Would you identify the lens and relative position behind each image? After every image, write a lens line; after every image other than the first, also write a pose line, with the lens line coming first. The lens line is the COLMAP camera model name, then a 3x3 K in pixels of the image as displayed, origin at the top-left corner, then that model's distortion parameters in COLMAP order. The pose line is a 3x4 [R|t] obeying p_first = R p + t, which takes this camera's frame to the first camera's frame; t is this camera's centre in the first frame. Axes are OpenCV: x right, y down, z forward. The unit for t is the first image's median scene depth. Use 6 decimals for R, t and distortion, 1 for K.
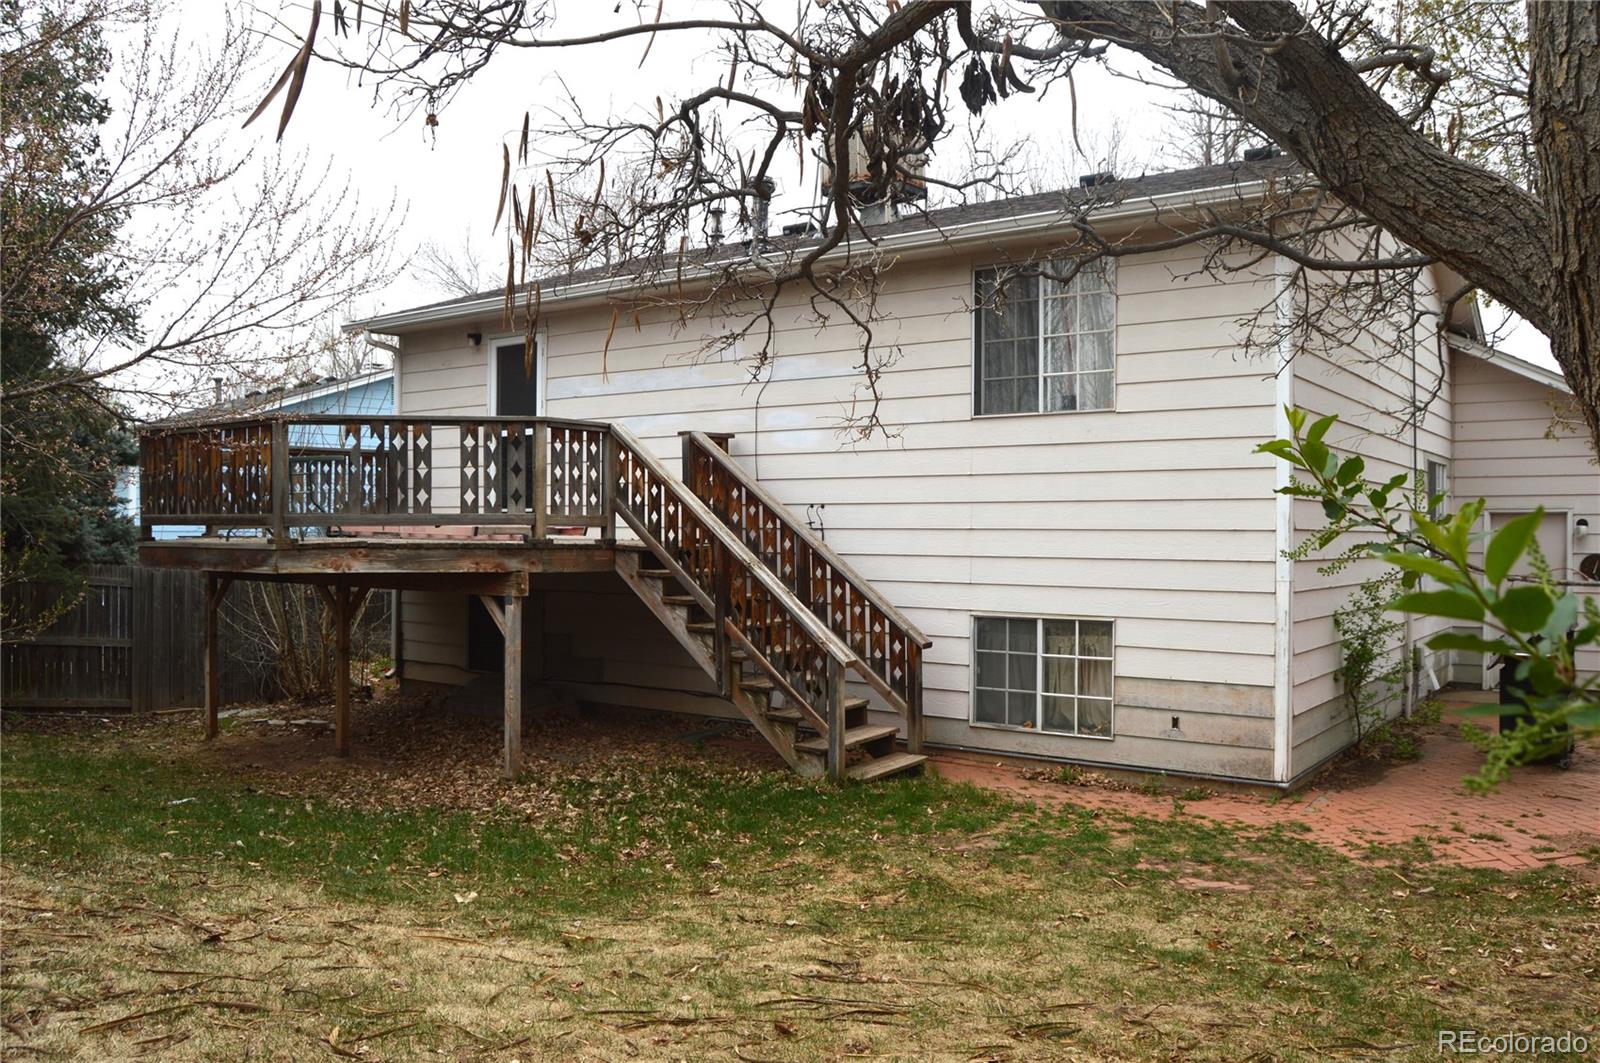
lens RADIAL K [[1258.5, 0, 800.0], [0, 1258.5, 531.5], [0, 0, 1]] dist [-0.037415, 0.002683]
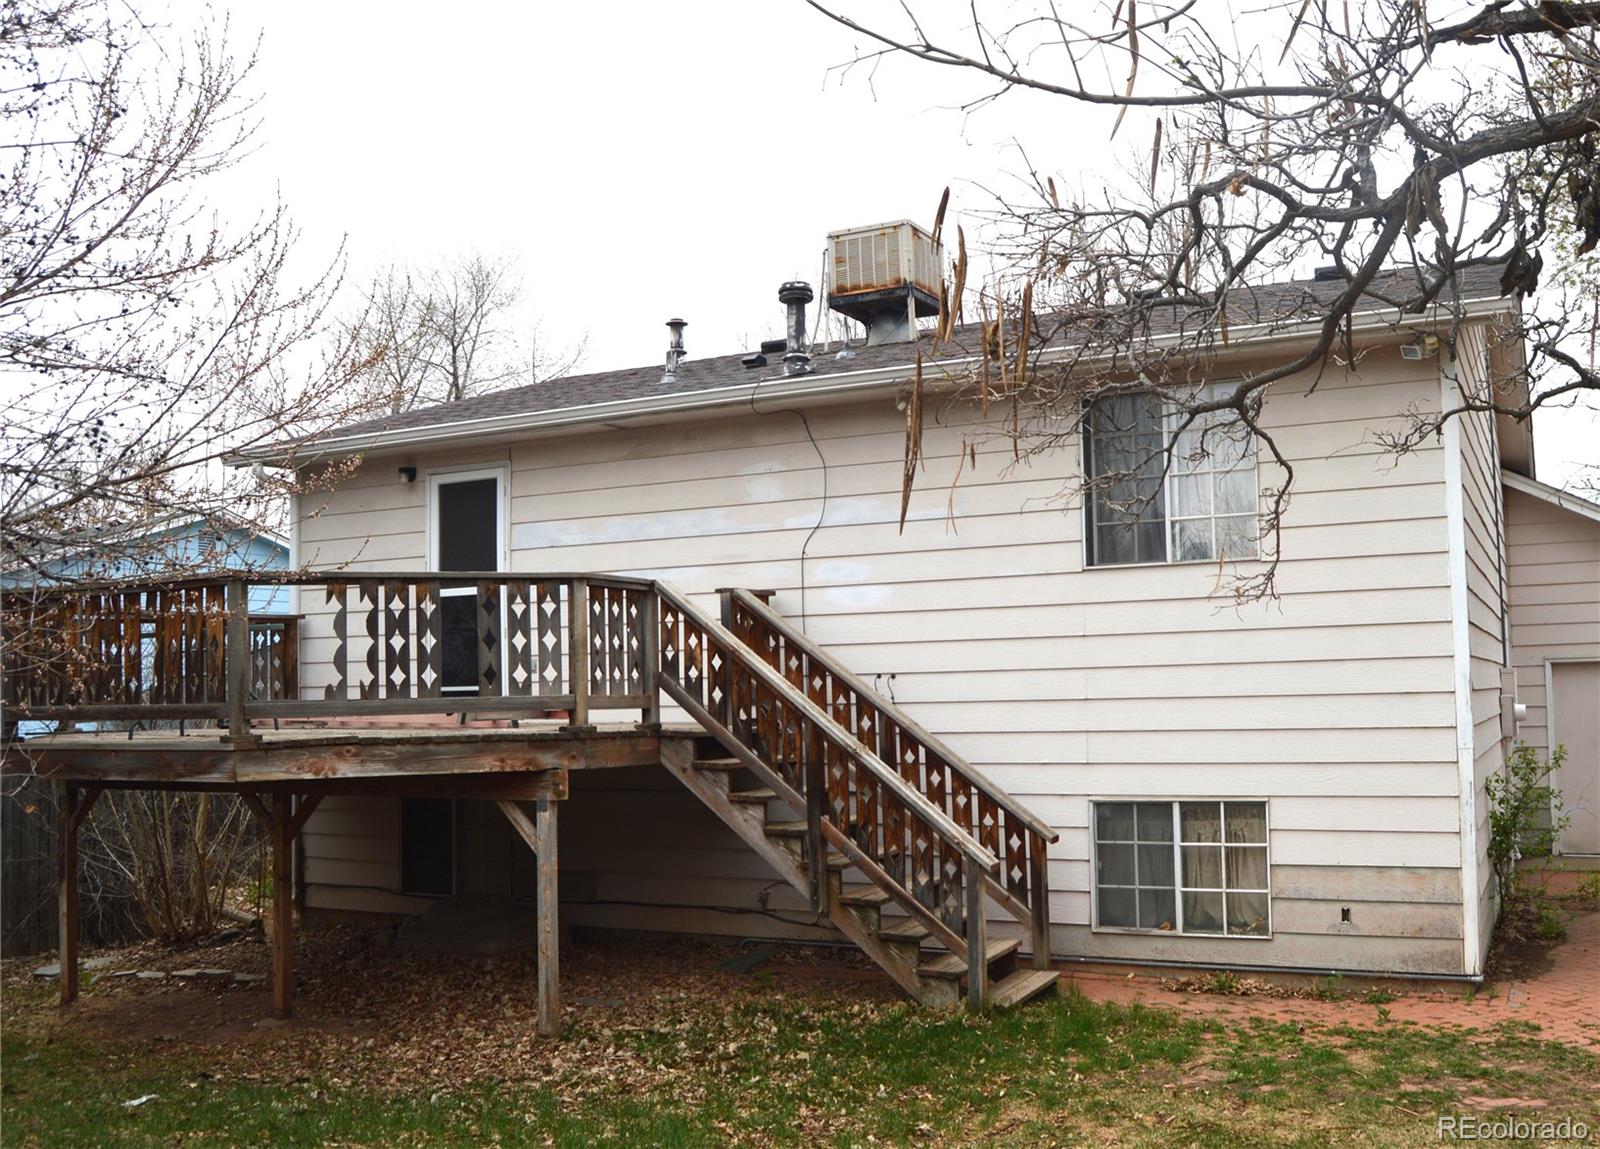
lens RADIAL K [[1431.3, 0, 800.1], [0, 1431.3, 625.0], [0, 0, 1]] dist [-0.043698, -0.000551]
pose [[0.979219, -0.015870, 0.202185, -0.251767], [0.026103, 0.998504, -0.048048, -0.010828], [-0.201120, 0.052327, 0.978168, 0.091143]]
